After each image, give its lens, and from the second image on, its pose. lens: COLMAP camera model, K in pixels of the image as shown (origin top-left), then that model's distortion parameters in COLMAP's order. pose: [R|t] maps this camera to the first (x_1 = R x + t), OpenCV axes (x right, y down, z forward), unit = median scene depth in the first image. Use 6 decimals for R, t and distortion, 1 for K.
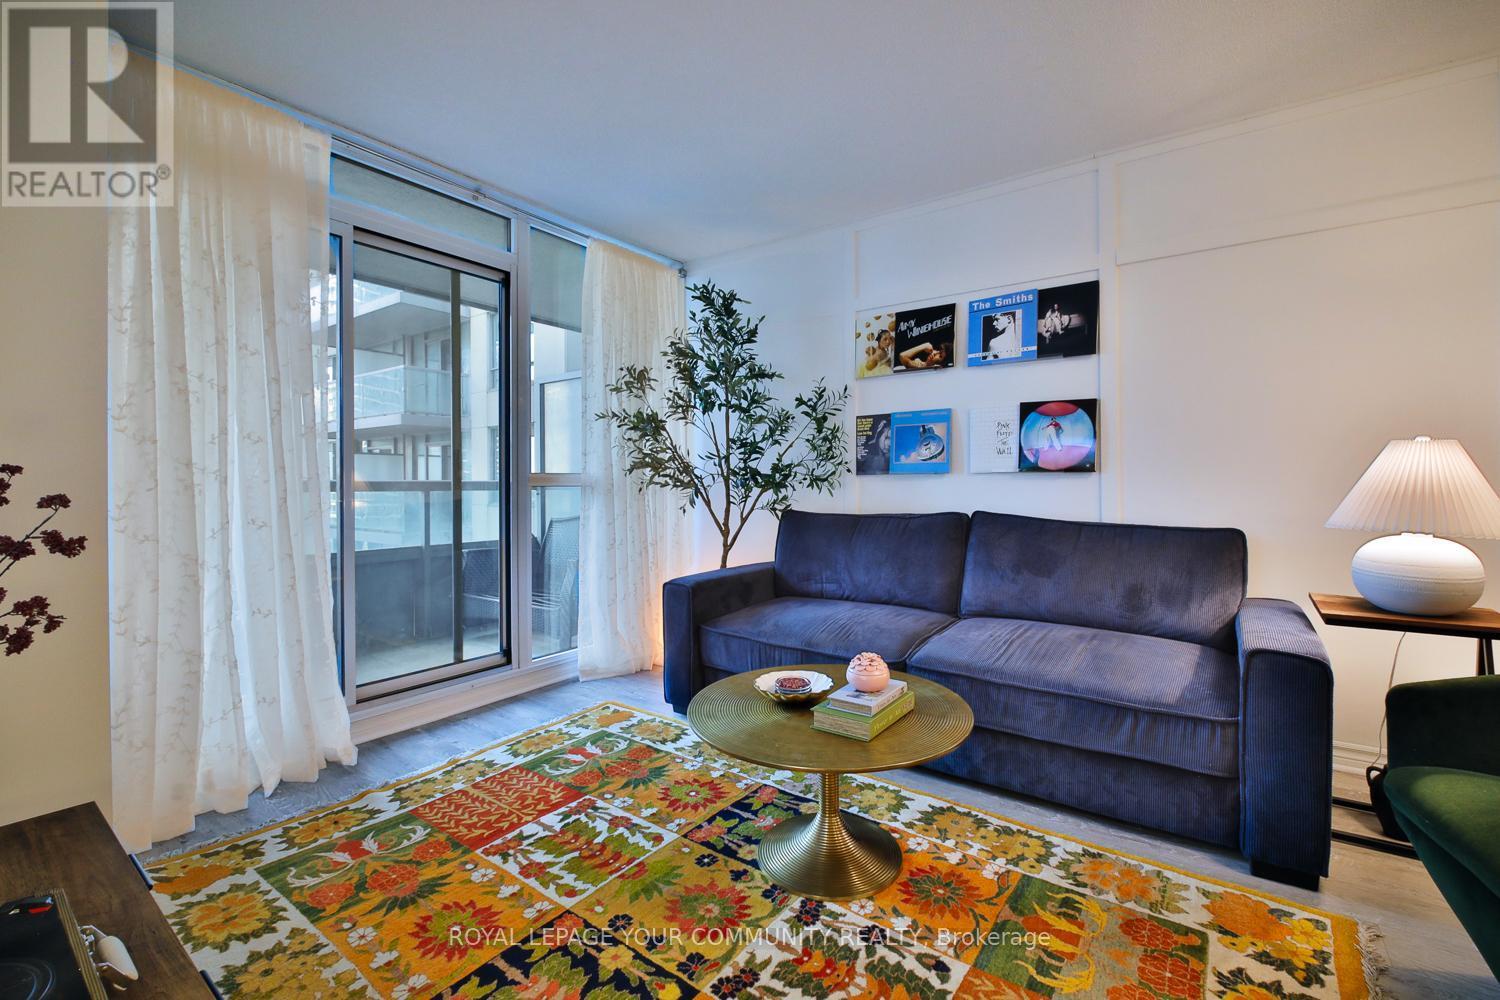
lens RADIAL K [[636.2, 0, 777.0], [0, 636.2, 490.0], [0, 0, 1]] dist [-0.001002, -0.000750]
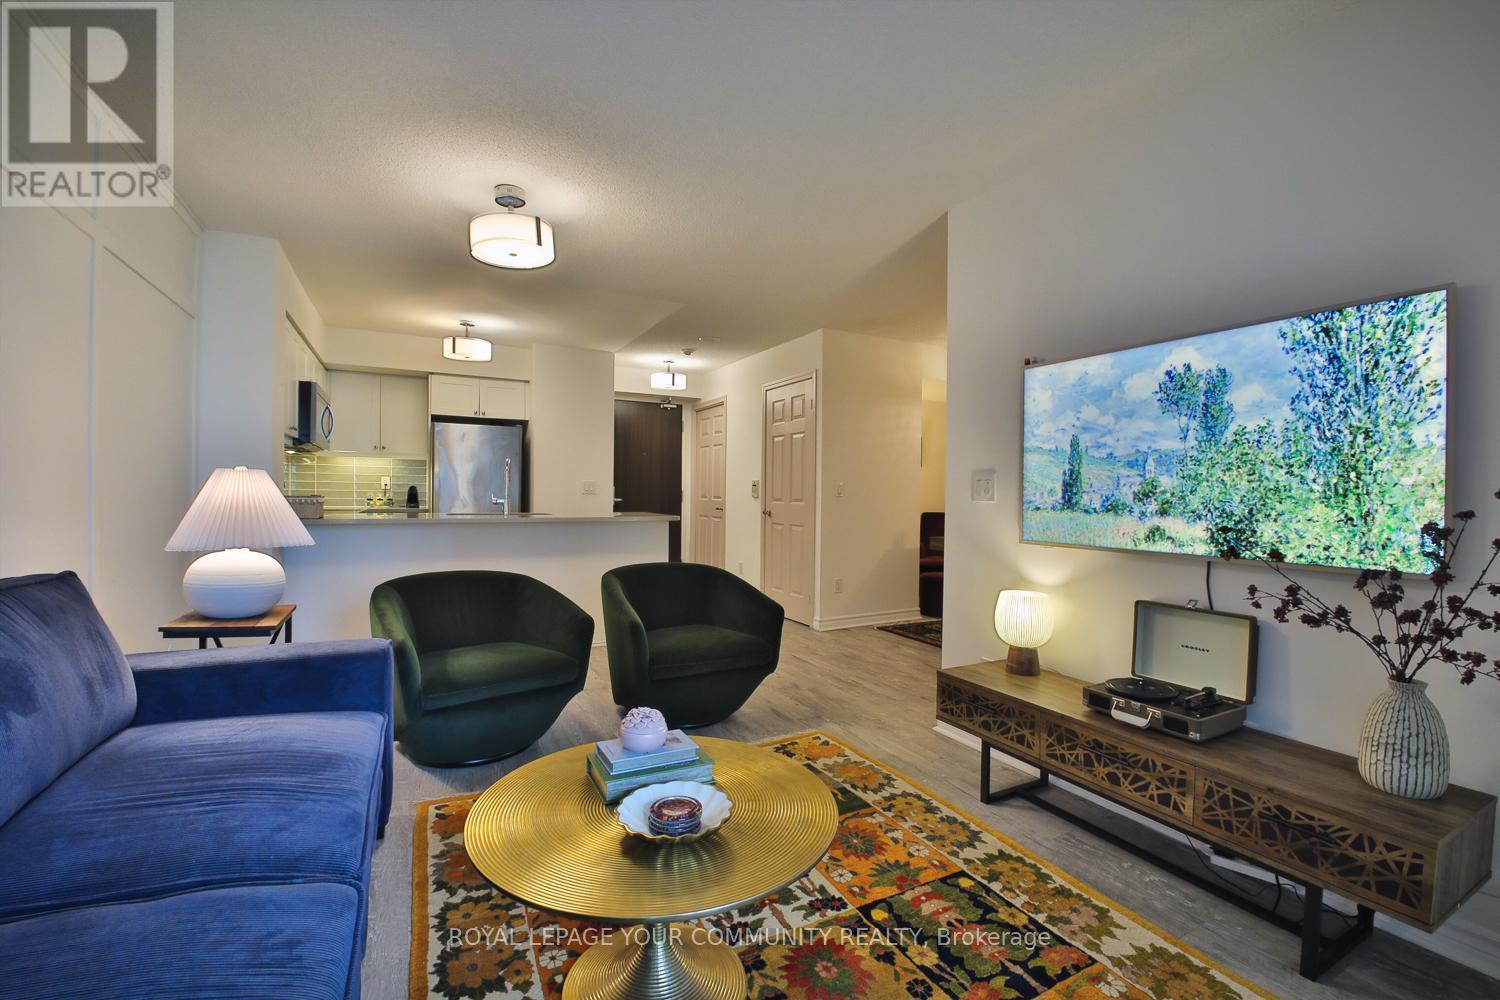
lens RADIAL K [[629.5, 0, 750.0], [0, 629.5, 500.0], [0, 0, 1]] dist [-0.000691, -0.021669]
pose [[-0.888262, -0.011959, 0.459182, -0.235142], [-0.004738, 0.999846, 0.016874, -0.029406], [-0.459313, 0.012813, -0.888182, 1.033864]]
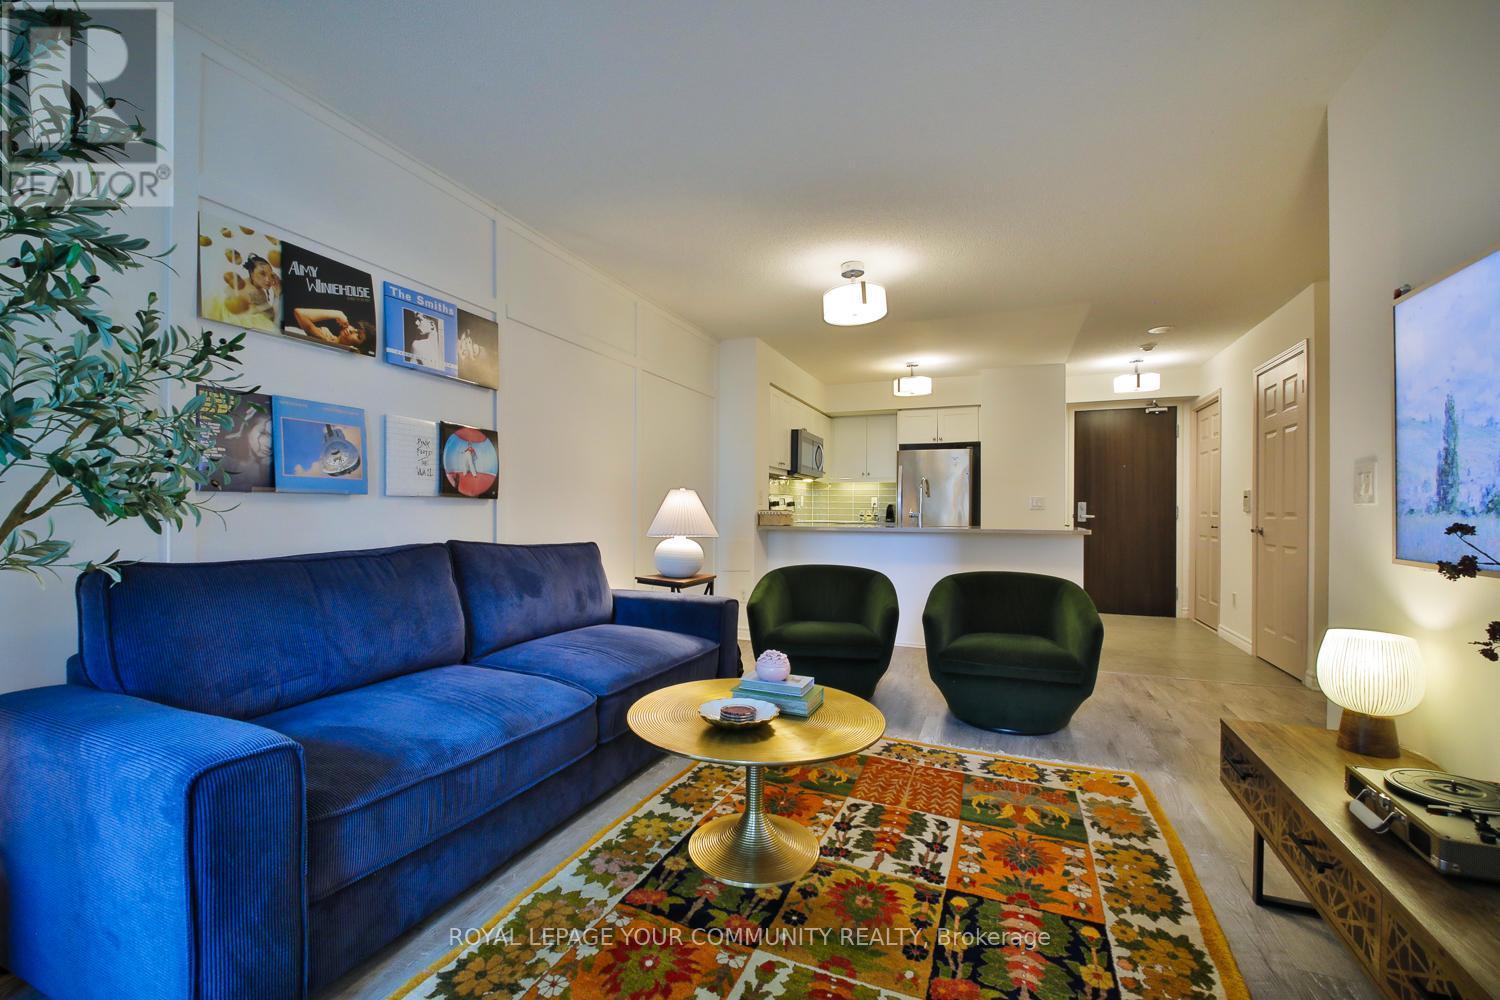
lens RADIAL K [[624.0, 0, 753.4], [0, 624.0, 510.4], [0, 0, 1]] dist [0.007832, -0.011134]
pose [[-0.221100, 0.002843, 0.975247, -0.616759], [0.002259, 0.999995, -0.002402, -0.005181], [-0.975249, 0.001672, -0.221105, 0.786927]]
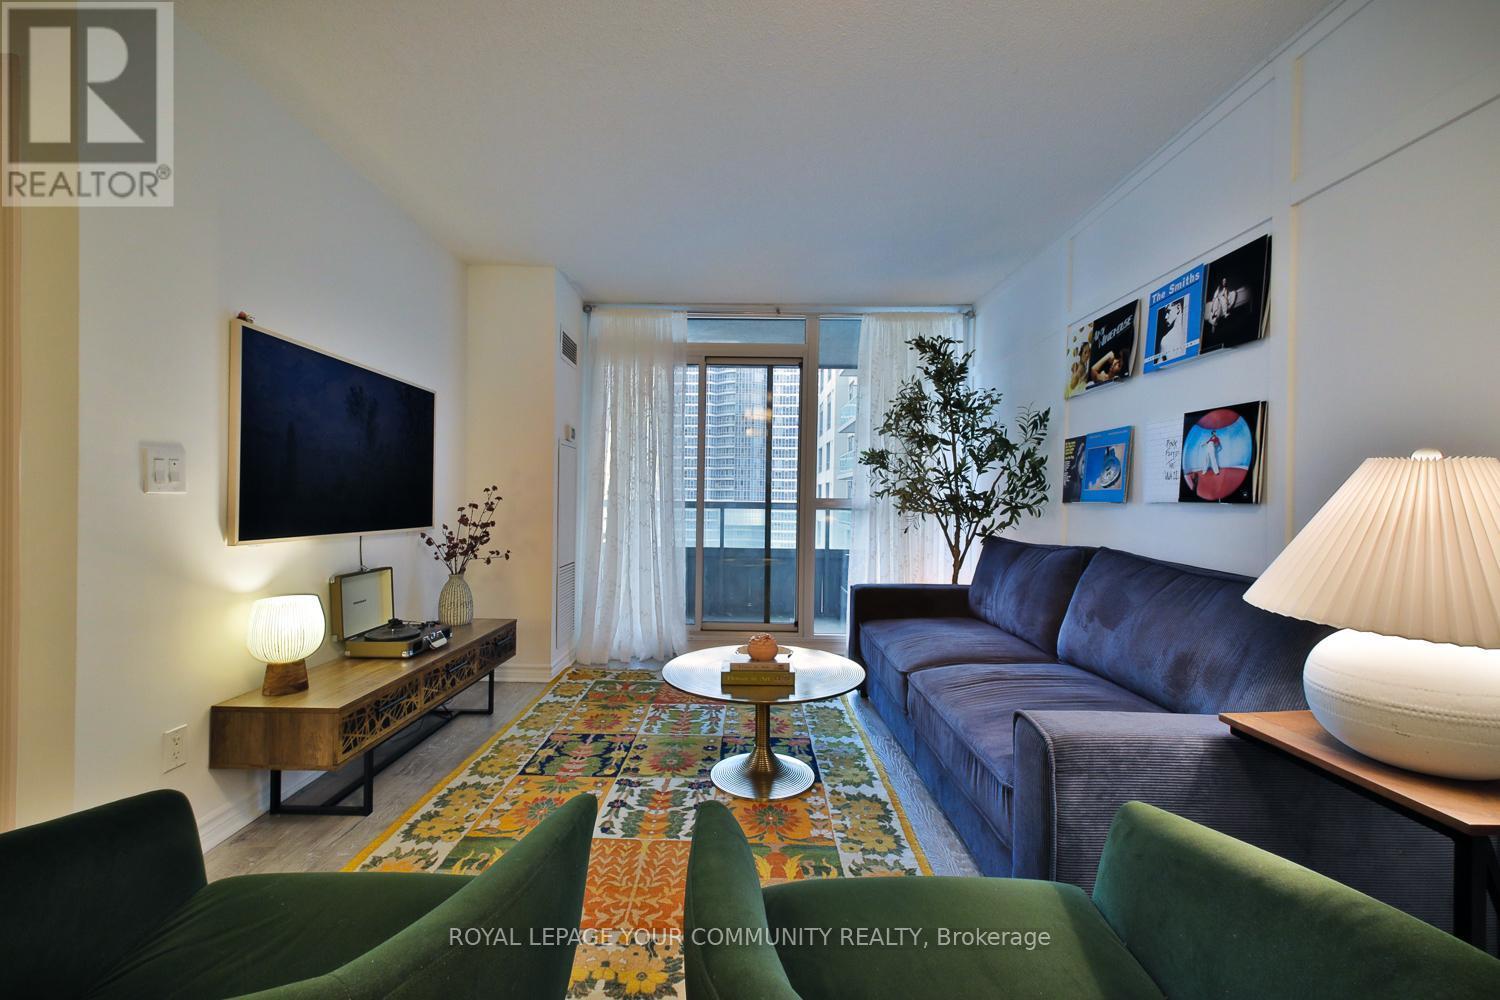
lens RADIAL K [[619.9, 0, 733.7], [0, 619.9, 504.1], [0, 0, 1]] dist [0.030307, -0.000295]
pose [[0.557941, 0.014719, -0.829750, 0.742454], [-0.023190, 0.999729, 0.002141, -0.015189], [0.829557, 0.018048, 0.558131, 0.112709]]
